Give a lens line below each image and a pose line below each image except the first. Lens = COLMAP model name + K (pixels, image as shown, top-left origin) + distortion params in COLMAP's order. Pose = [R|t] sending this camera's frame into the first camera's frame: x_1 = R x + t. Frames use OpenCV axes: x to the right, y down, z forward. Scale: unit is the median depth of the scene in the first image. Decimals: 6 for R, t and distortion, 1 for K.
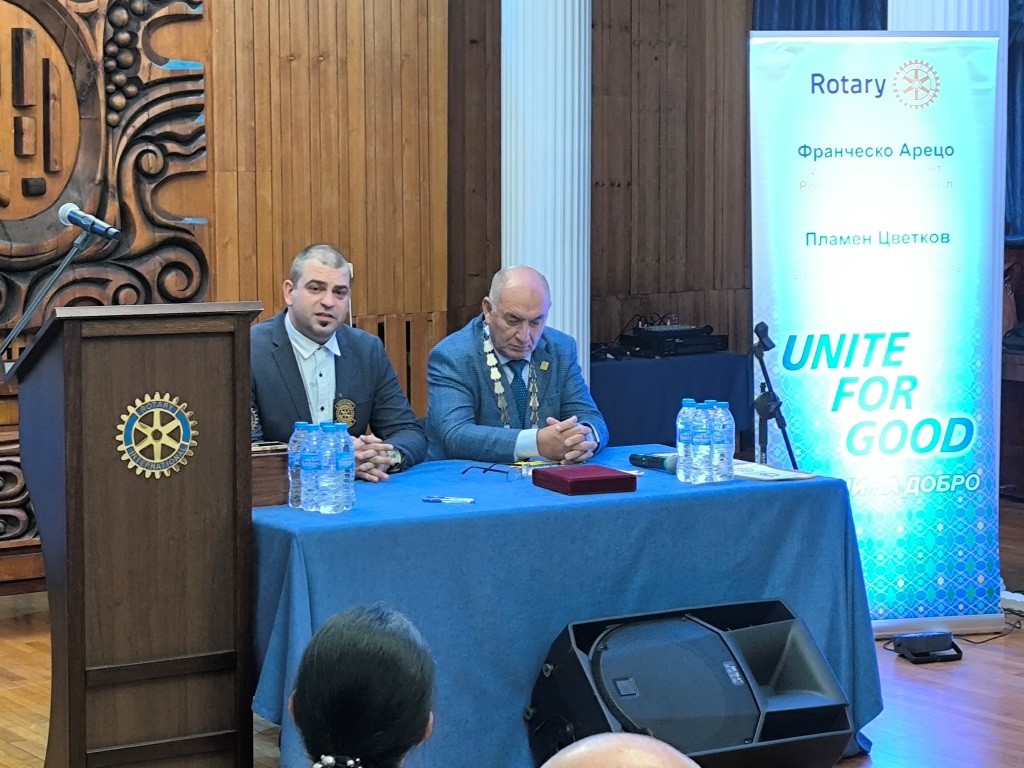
lens RADIAL K [[2316.4, 0, 509.8], [0, 2316.4, 385.2], [0, 0, 1]] dist [0.079652, 0.000000]
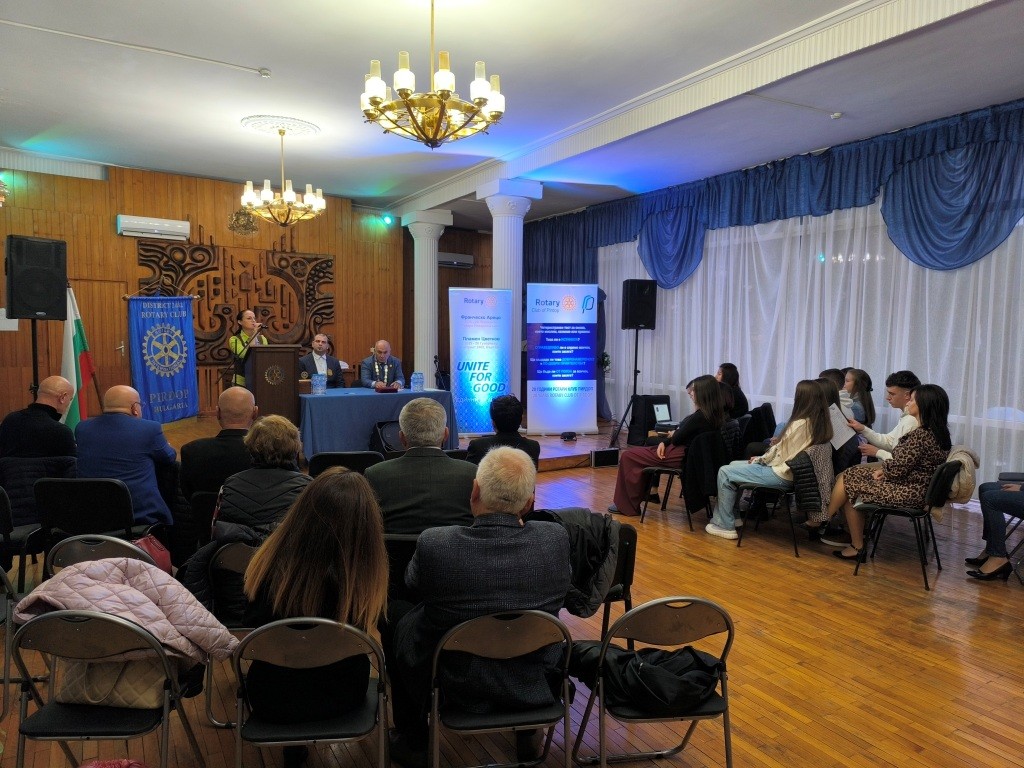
lens RADIAL K [[705.5, 0, 513.3], [0, 705.5, 390.9], [0, 0, 1]] dist [0.039946, -0.046067]
pose [[0.999203, 0.012932, 0.037756, 0.166754], [-0.012425, 0.999830, -0.013639, 0.043908], [-0.037926, 0.013159, 0.999194, -0.234422]]
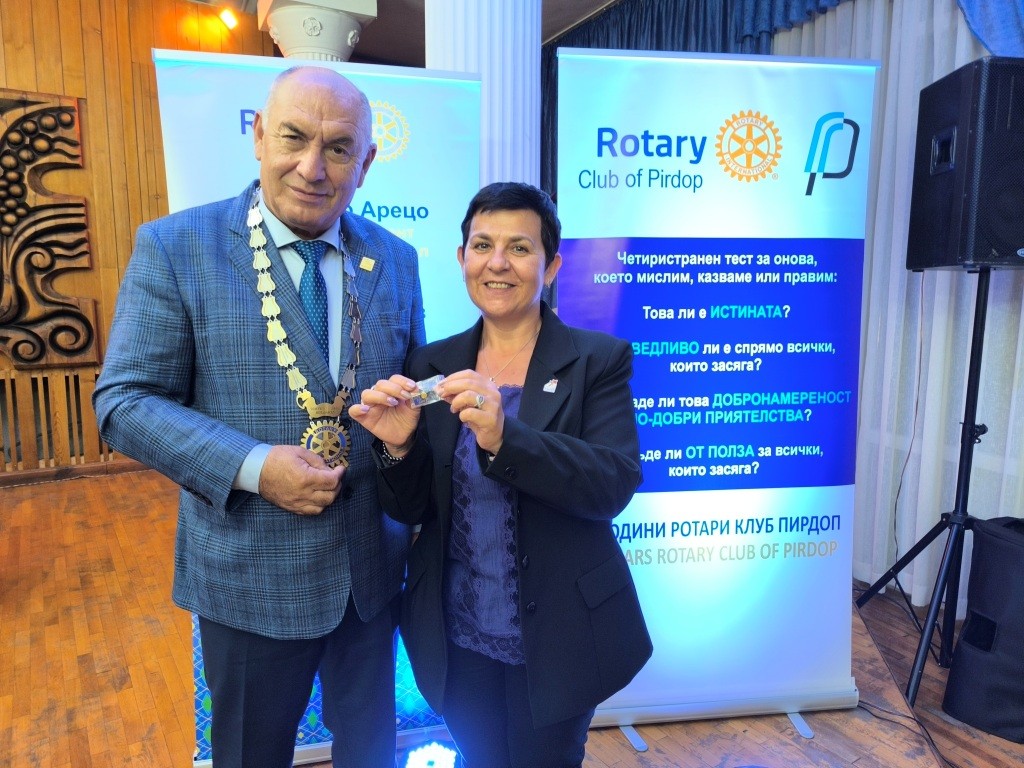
lens RADIAL K [[705.5, 0, 512.6], [0, 705.5, 387.0], [0, 0, 1]] dist [0.039946, -0.046067]
pose [[0.999616, 0.011800, -0.025058, 0.226828], [-0.010862, 0.999246, 0.037279, -0.045857], [0.025479, -0.036993, 0.998991, 0.730636]]
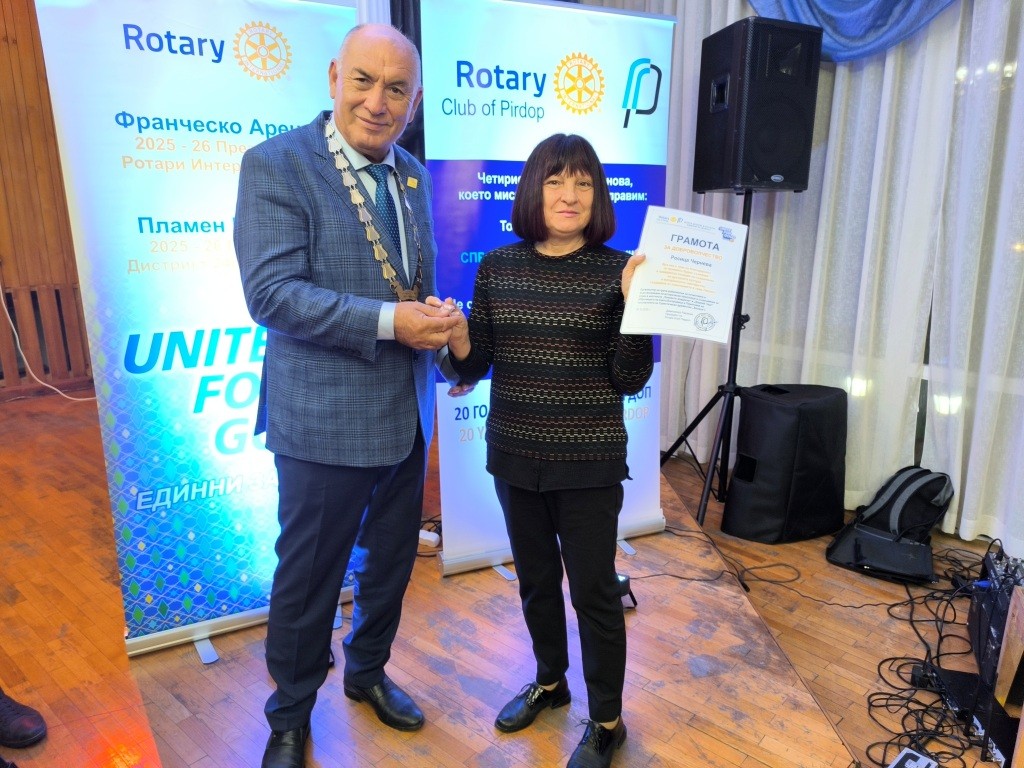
lens RADIAL K [[705.5, 0, 516.2], [0, 705.5, 391.3], [0, 0, 1]] dist [0.039946, -0.046067]
pose [[0.967499, -0.052701, 0.247321, 0.191943], [0.016438, 0.989080, 0.146457, -0.036940], [-0.252338, -0.137631, 0.957801, 0.681697]]
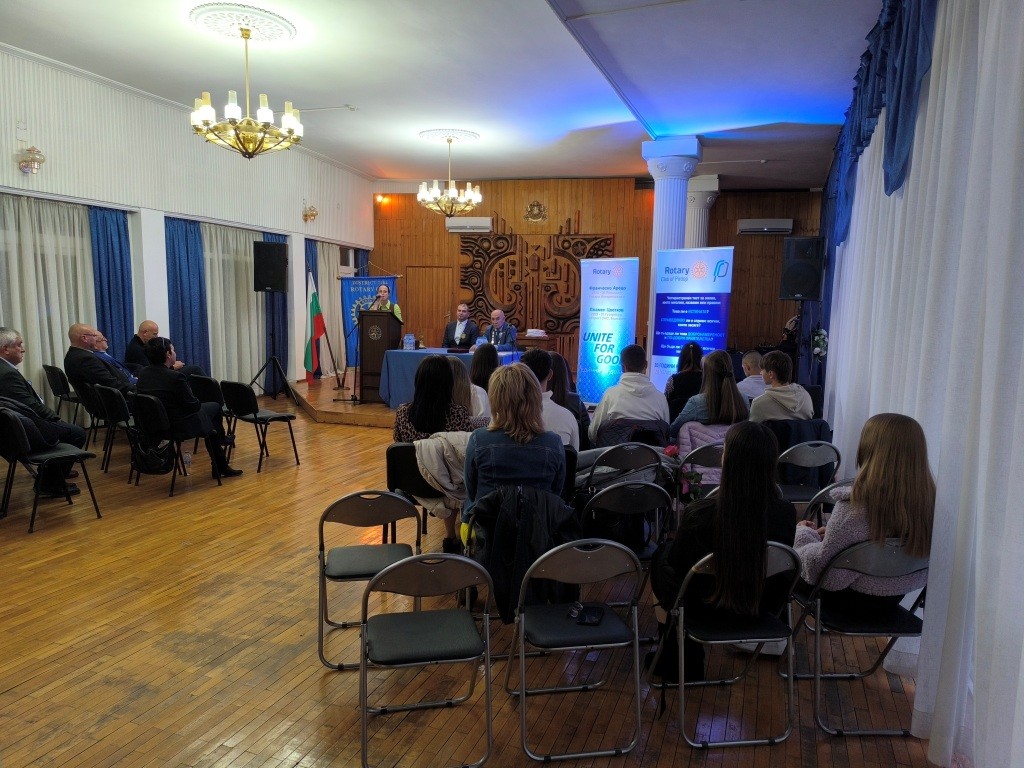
lens RADIAL K [[705.5, 0, 507.5], [0, 705.5, 387.5], [0, 0, 1]] dist [0.039946, -0.046067]
pose [[0.654533, 0.105846, -0.748588, 0.963771], [-0.095376, 0.993801, 0.057124, 0.017066], [0.749993, 0.034008, 0.660571, 0.064598]]
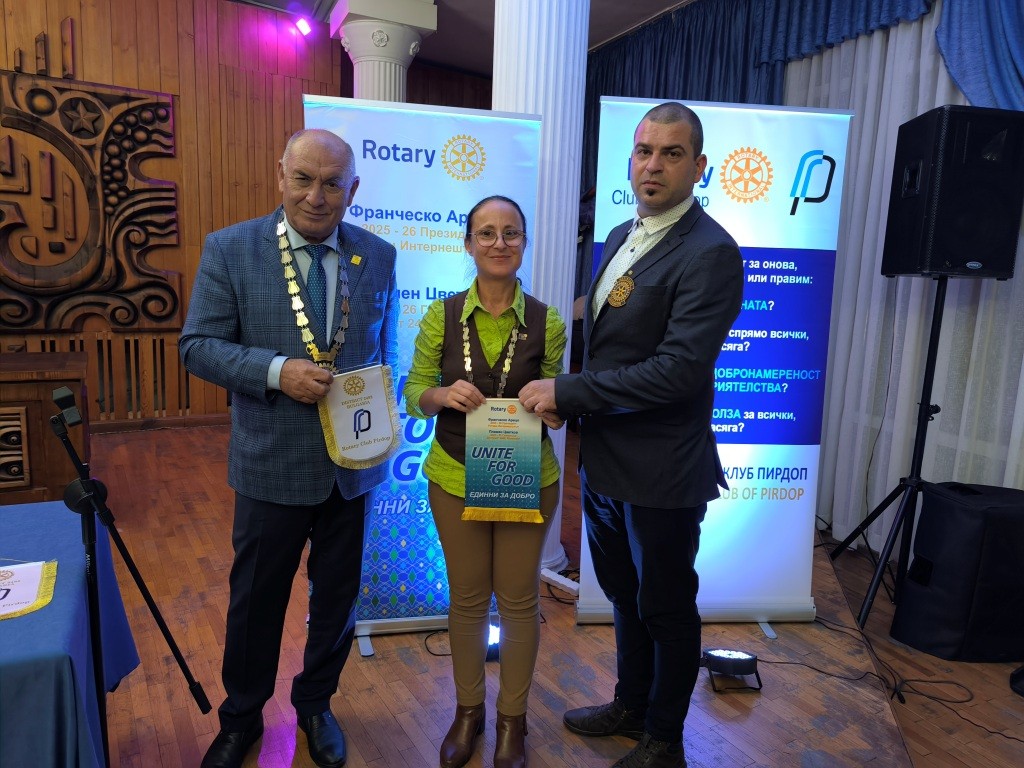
lens RADIAL K [[705.5, 0, 513.4], [0, 705.5, 385.4], [0, 0, 1]] dist [0.039946, -0.046067]
pose [[0.997217, 0.053078, -0.052348, 0.218782], [-0.050109, 0.997145, 0.056485, -0.039838], [0.055197, -0.053704, 0.997030, 0.646741]]
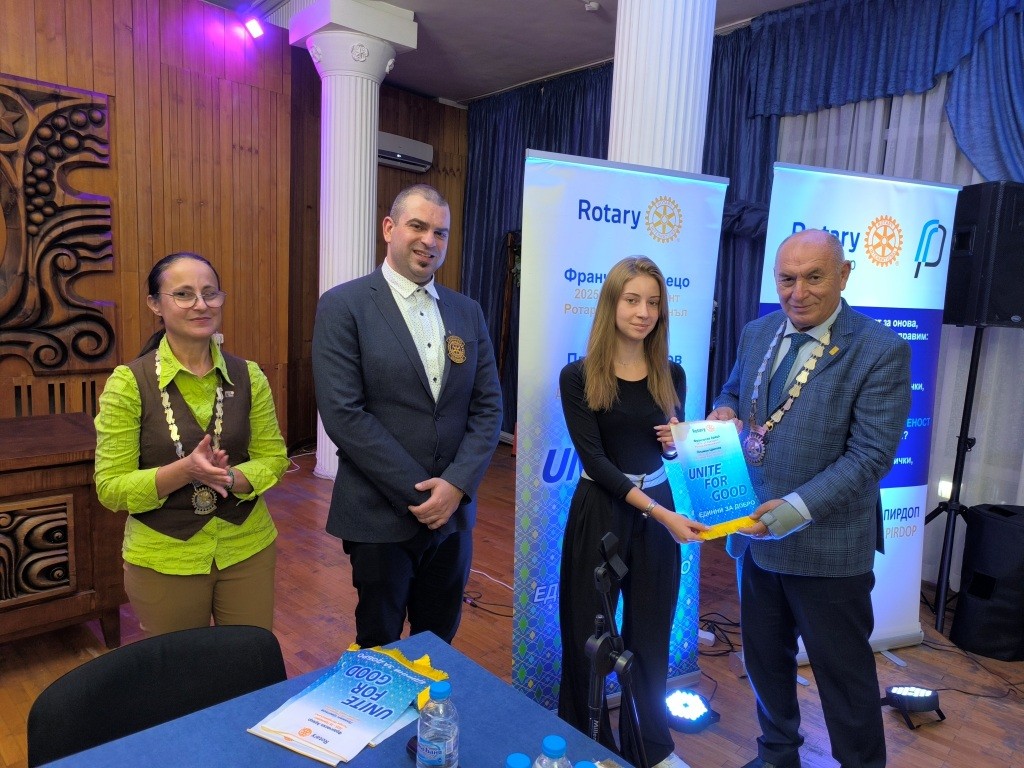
lens RADIAL K [[705.5, 0, 510.6], [0, 705.5, 389.6], [0, 0, 1]] dist [0.039946, -0.046067]
pose [[0.977042, 0.022458, 0.211859, 0.034660], [-0.032756, 0.998440, 0.045224, -0.061565], [-0.210513, -0.051126, 0.976253, 0.678364]]
